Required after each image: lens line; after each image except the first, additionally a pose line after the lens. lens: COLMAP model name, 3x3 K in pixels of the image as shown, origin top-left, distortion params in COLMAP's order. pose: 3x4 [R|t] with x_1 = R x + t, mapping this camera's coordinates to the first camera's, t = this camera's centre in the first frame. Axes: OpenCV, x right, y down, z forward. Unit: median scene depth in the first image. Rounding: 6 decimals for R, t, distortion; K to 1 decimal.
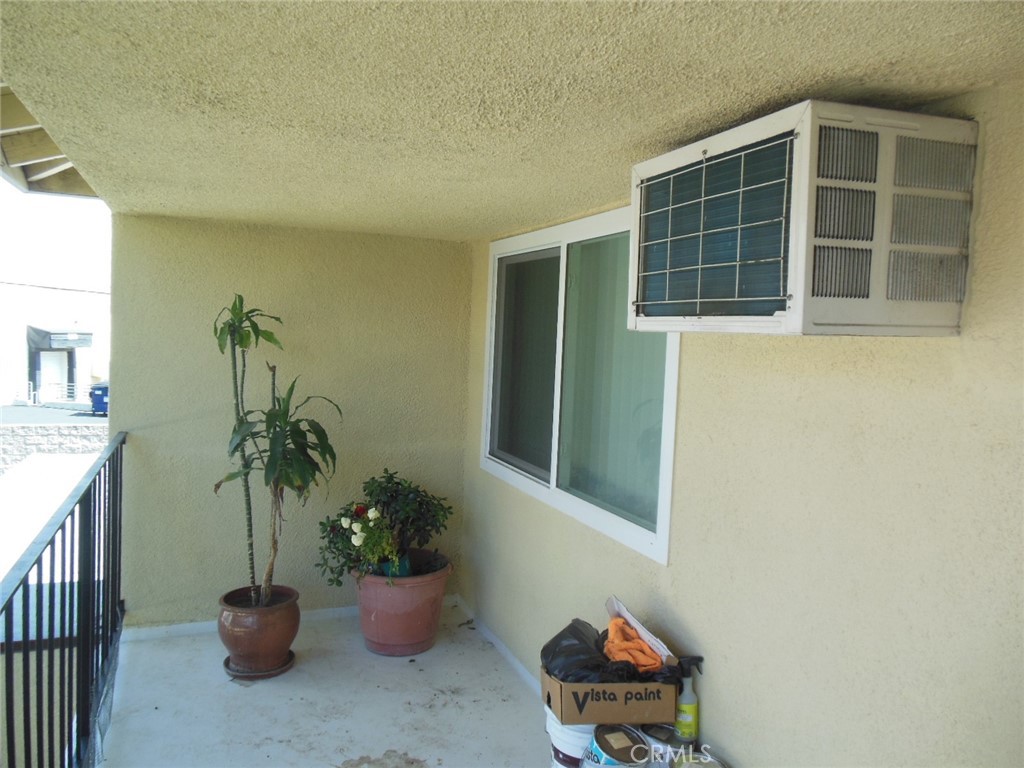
lens RADIAL K [[804.4, 0, 511.7], [0, 804.4, 373.1], [0, 0, 1]] dist [-0.078390, 0.158189]
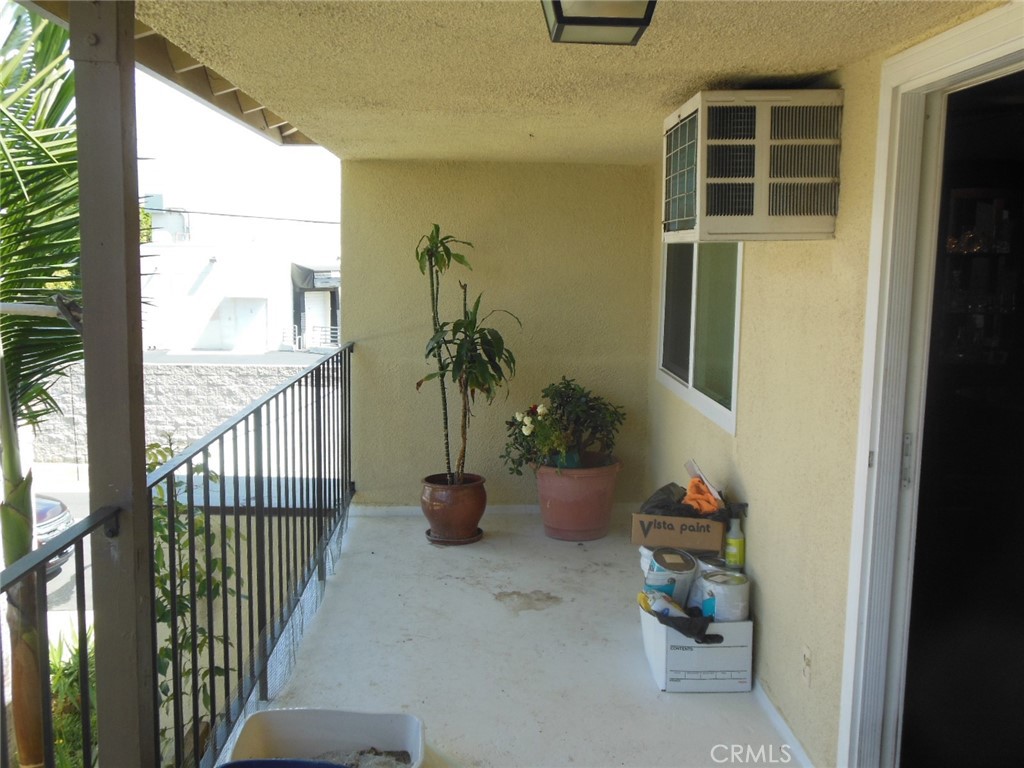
lens RADIAL K [[1156.5, 0, 510.5], [0, 1156.5, 383.4], [0, 0, 1]] dist [-0.077199, -0.007763]
pose [[0.934734, 0.011623, -0.355158, 0.377895], [0.006599, 0.998725, 0.050052, 0.053179], [0.355287, -0.049129, 0.933465, -0.576825]]
